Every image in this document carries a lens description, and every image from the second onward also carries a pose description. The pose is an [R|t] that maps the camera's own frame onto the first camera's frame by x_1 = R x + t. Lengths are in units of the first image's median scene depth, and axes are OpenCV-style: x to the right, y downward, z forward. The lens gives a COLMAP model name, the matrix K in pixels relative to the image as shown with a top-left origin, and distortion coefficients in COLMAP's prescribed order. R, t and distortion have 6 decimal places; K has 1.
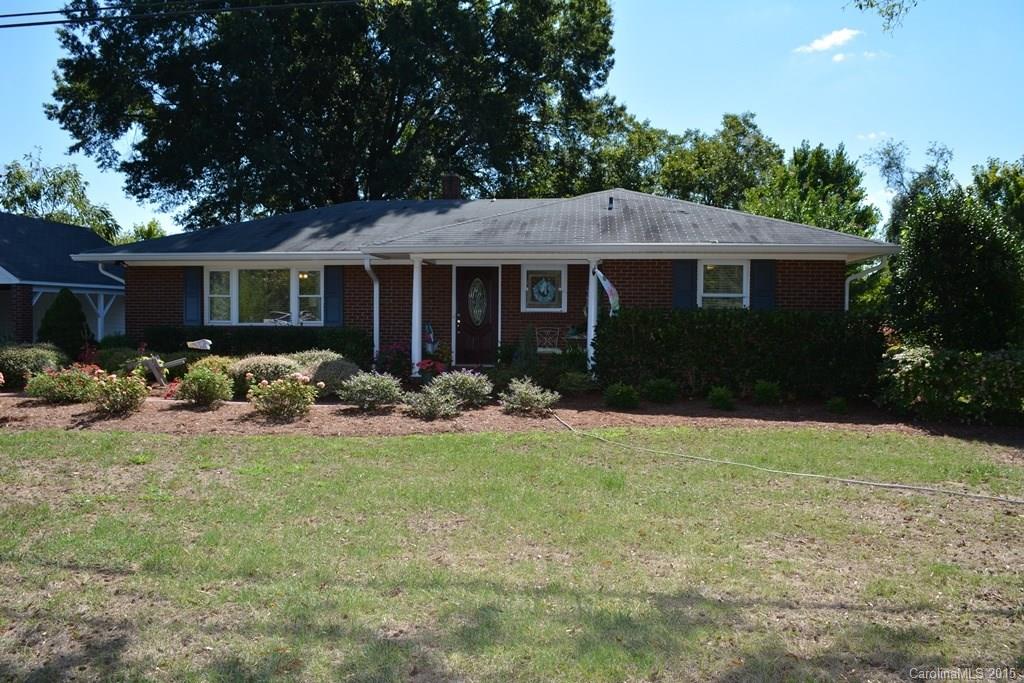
lens RADIAL K [[818.4, 0, 512.9], [0, 818.4, 340.7], [0, 0, 1]] dist [-0.071261, -0.005246]
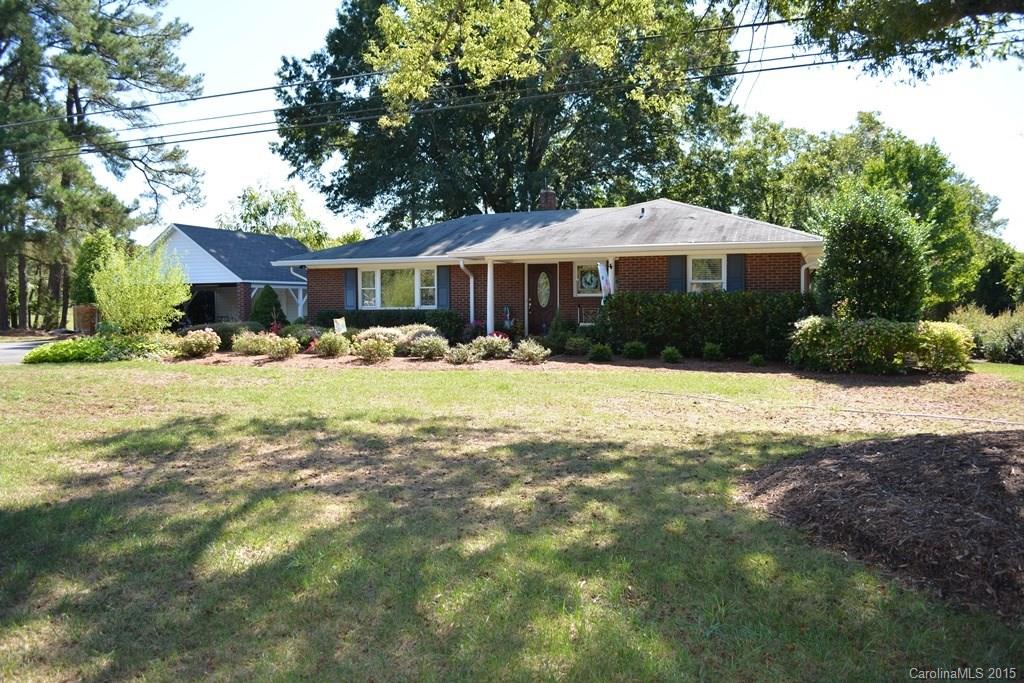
lens RADIAL K [[818.4, 0, 511.1], [0, 818.4, 340.6], [0, 0, 1]] dist [-0.071261, -0.005246]
pose [[0.963413, -0.000734, -0.268022, 0.262782], [0.004476, 0.999901, 0.013353, 0.018362], [0.267986, -0.014064, 0.963320, -0.312841]]
